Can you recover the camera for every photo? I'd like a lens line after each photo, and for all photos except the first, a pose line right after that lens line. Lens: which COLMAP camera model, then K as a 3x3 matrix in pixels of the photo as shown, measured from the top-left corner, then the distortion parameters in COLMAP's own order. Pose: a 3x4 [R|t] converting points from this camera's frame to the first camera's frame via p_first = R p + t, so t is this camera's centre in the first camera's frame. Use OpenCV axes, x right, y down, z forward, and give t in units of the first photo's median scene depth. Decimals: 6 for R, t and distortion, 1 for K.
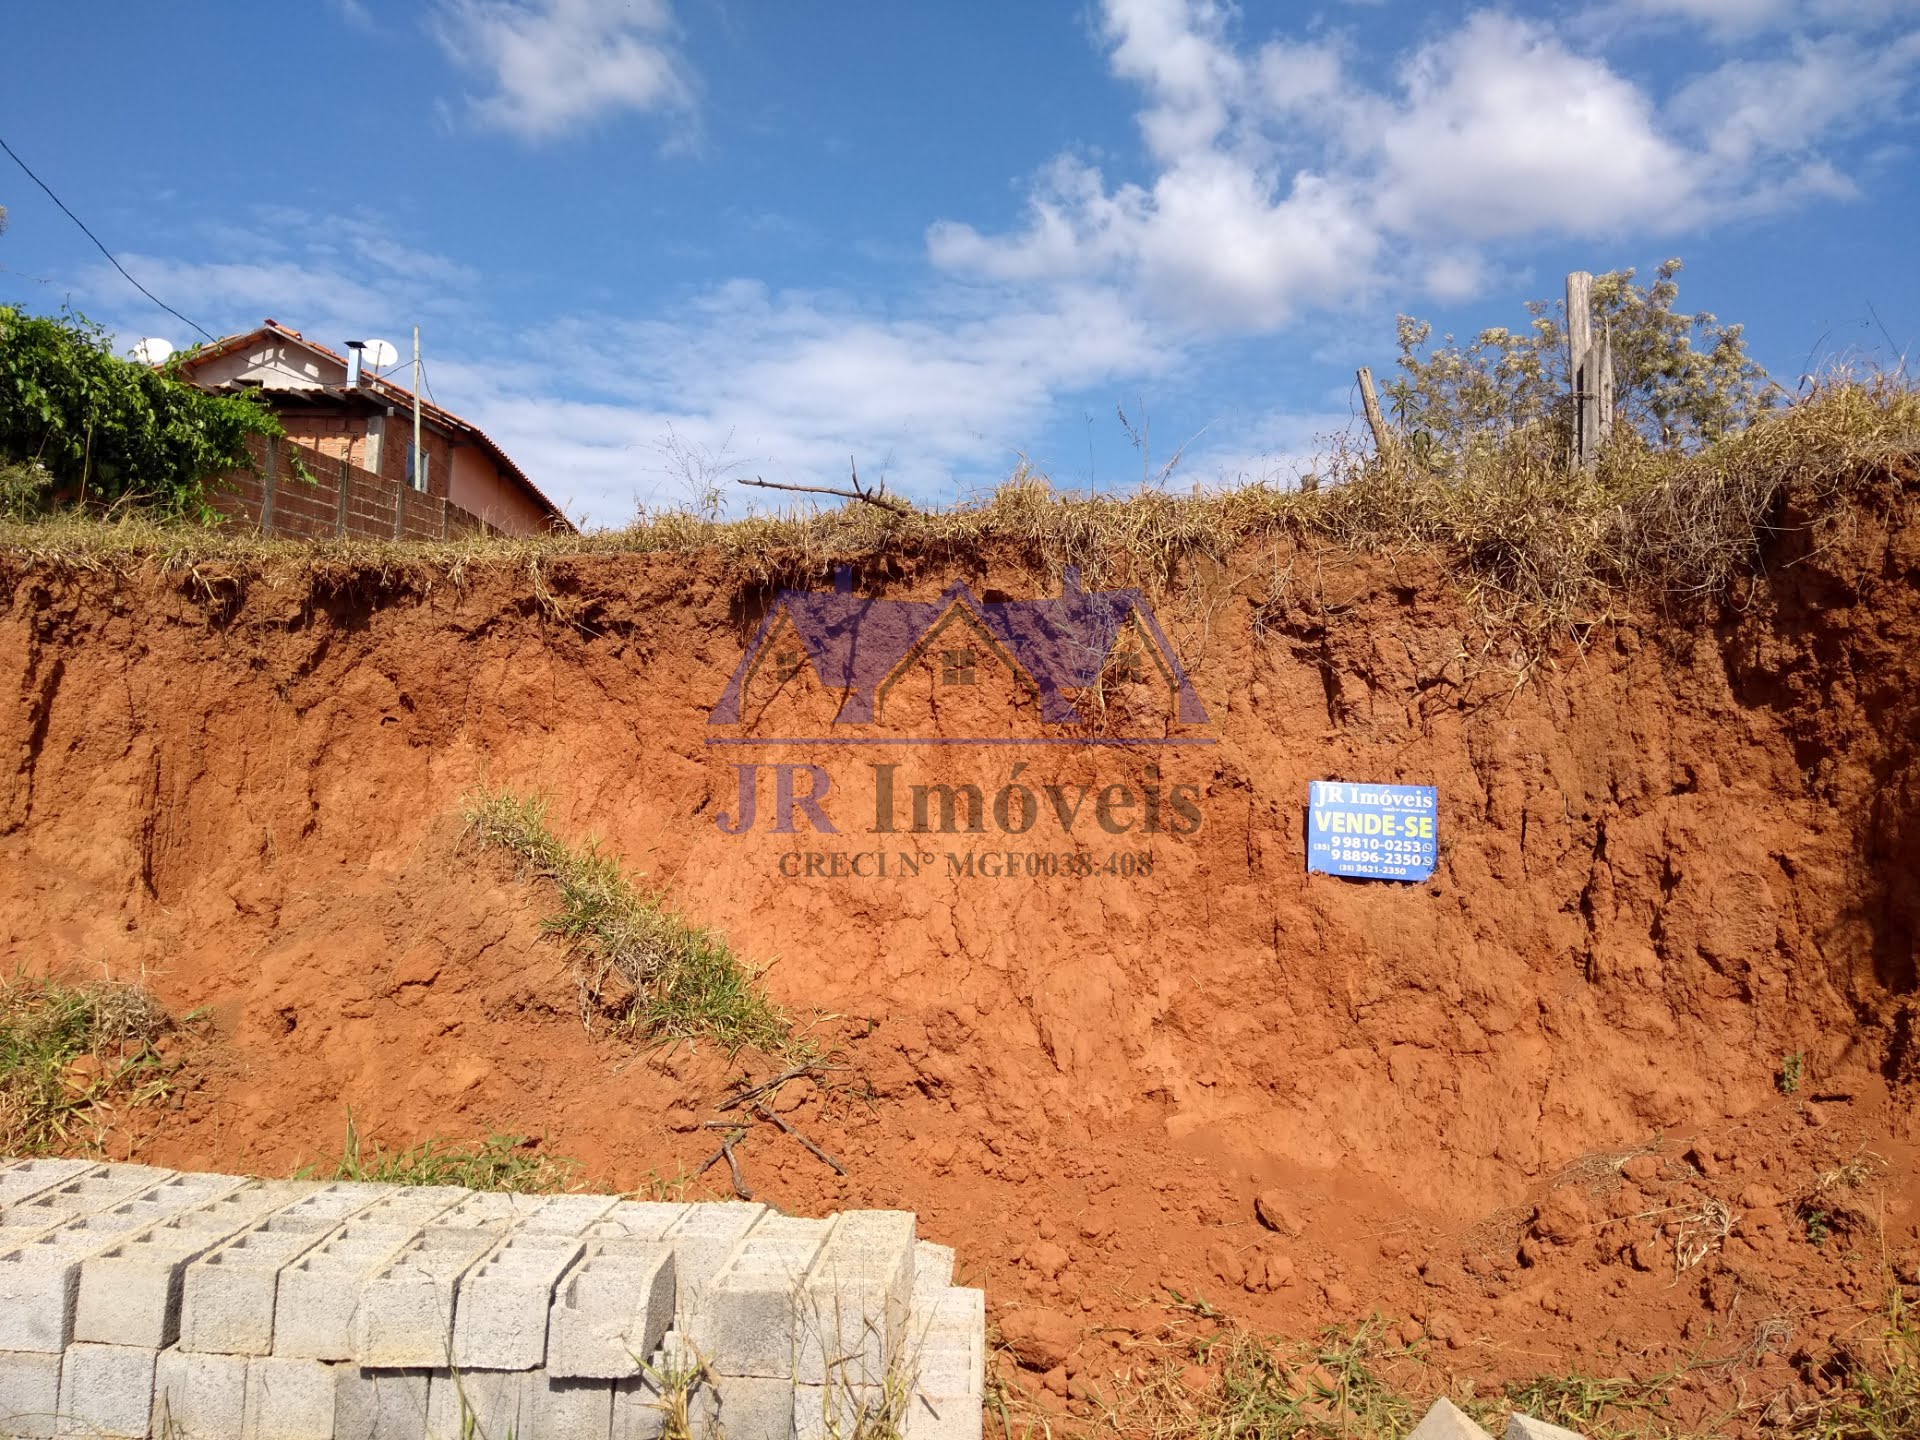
lens RADIAL K [[1496.4, 0, 951.1], [0, 1496.4, 698.8], [0, 0, 1]] dist [0.088068, -0.132656]
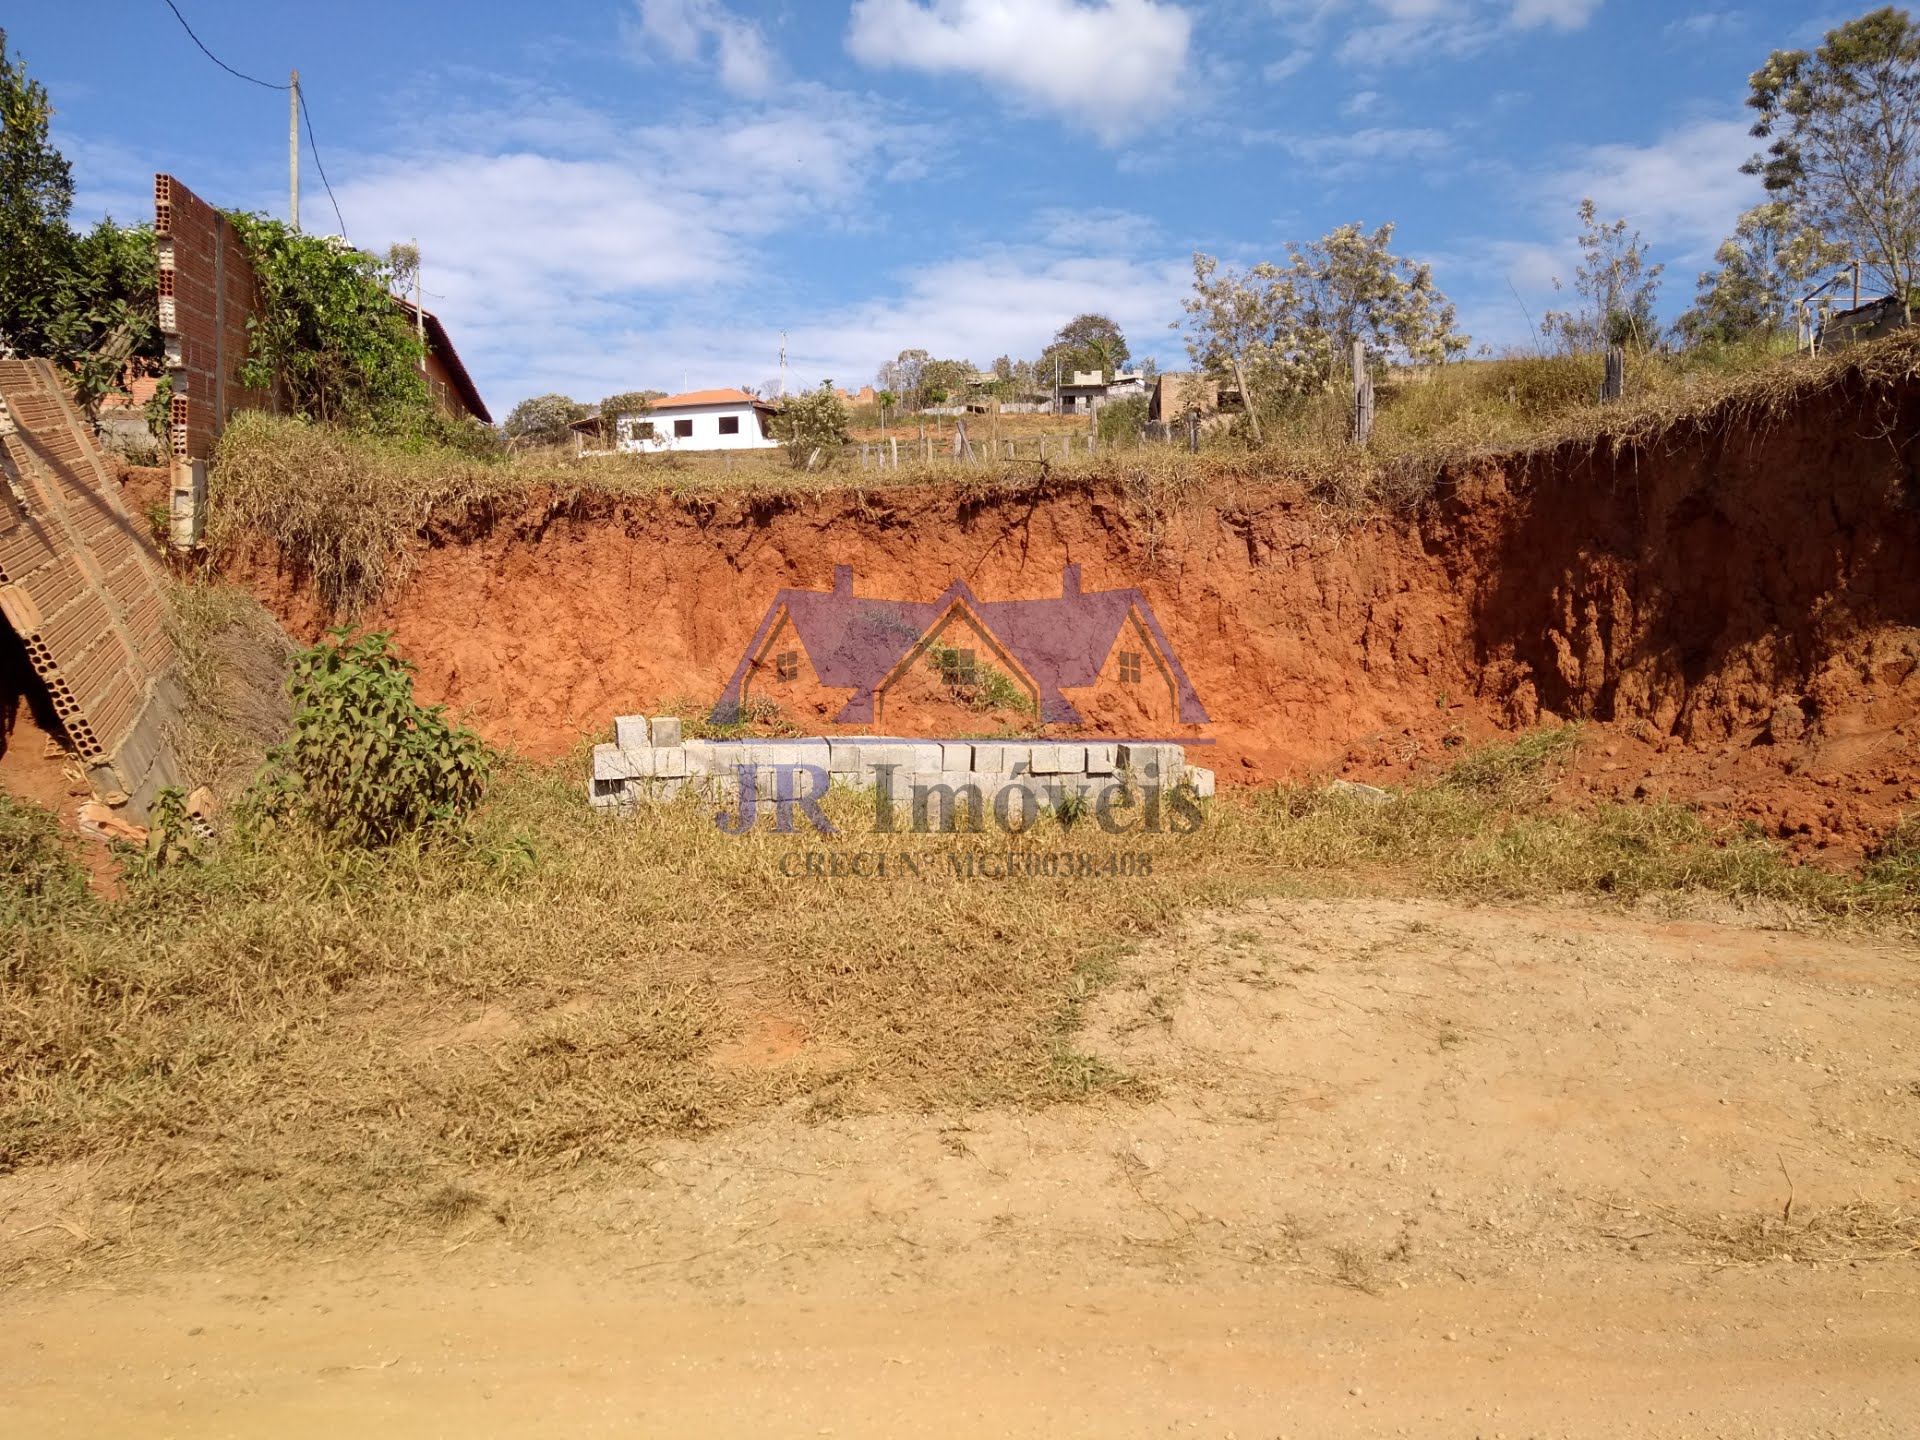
lens RADIAL K [[1496.4, 0, 951.1], [0, 1496.4, 698.8], [0, 0, 1]] dist [0.088068, -0.132656]
pose [[0.984027, -0.035975, 0.174348, -0.562757], [0.016349, 0.993492, 0.112720, -0.044335], [-0.177269, -0.108069, 0.978211, -1.070144]]
